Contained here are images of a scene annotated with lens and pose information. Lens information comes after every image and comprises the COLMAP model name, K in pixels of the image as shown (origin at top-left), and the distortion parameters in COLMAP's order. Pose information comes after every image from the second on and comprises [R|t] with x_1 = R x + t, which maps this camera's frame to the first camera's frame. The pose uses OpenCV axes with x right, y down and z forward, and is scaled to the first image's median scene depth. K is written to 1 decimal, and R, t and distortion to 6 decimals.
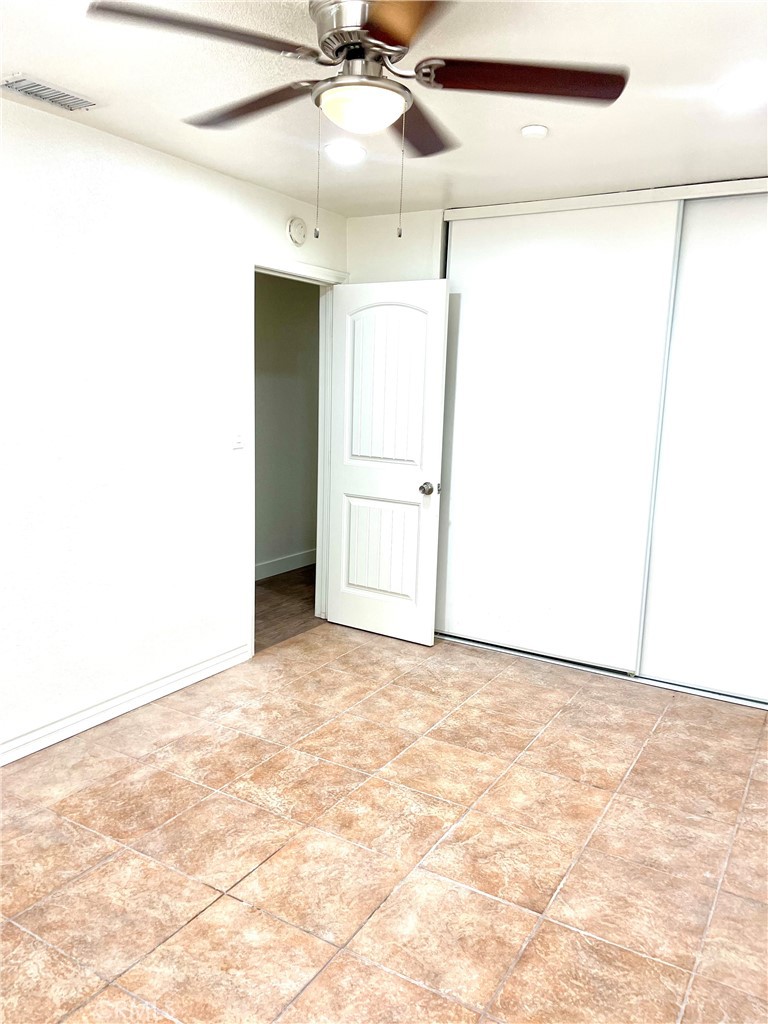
lens RADIAL K [[788.8, 0, 383.9], [0, 788.8, 511.6], [0, 0, 1]] dist [0.036494, -0.019046]
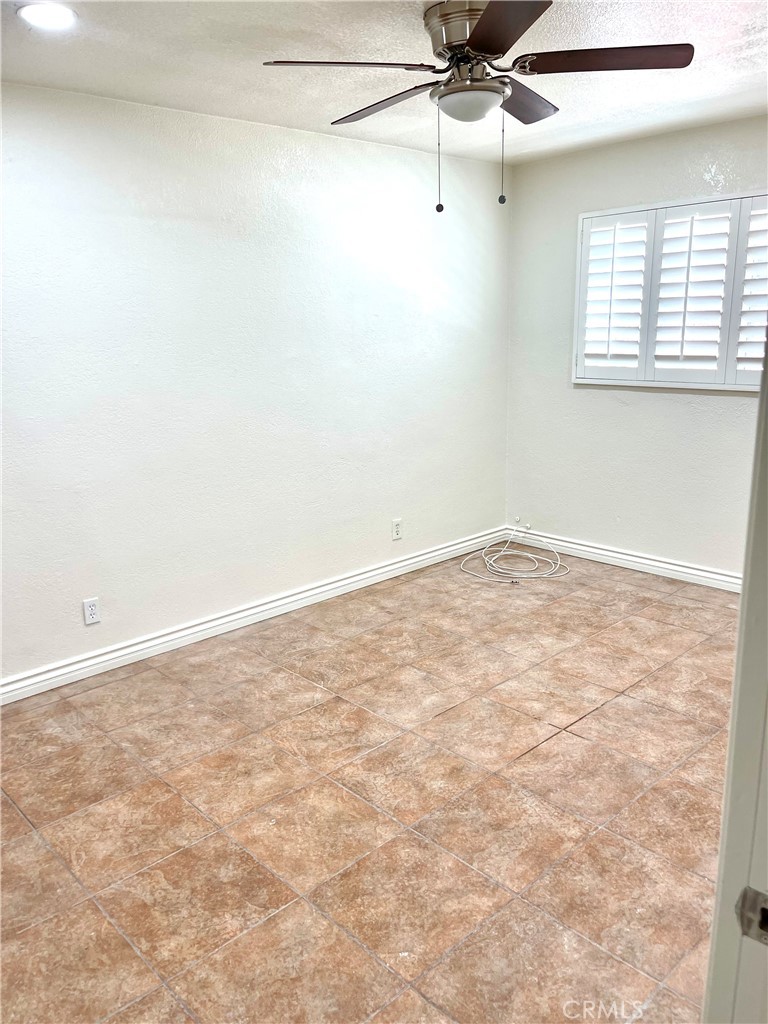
lens RADIAL K [[788.8, 0, 384.8], [0, 788.8, 516.7], [0, 0, 1]] dist [0.036494, -0.019046]
pose [[-0.963532, -0.066255, 0.259262, -0.200858], [0.043827, 0.916708, 0.397146, -0.307353], [-0.263980, 0.394026, -0.880374, 1.793230]]
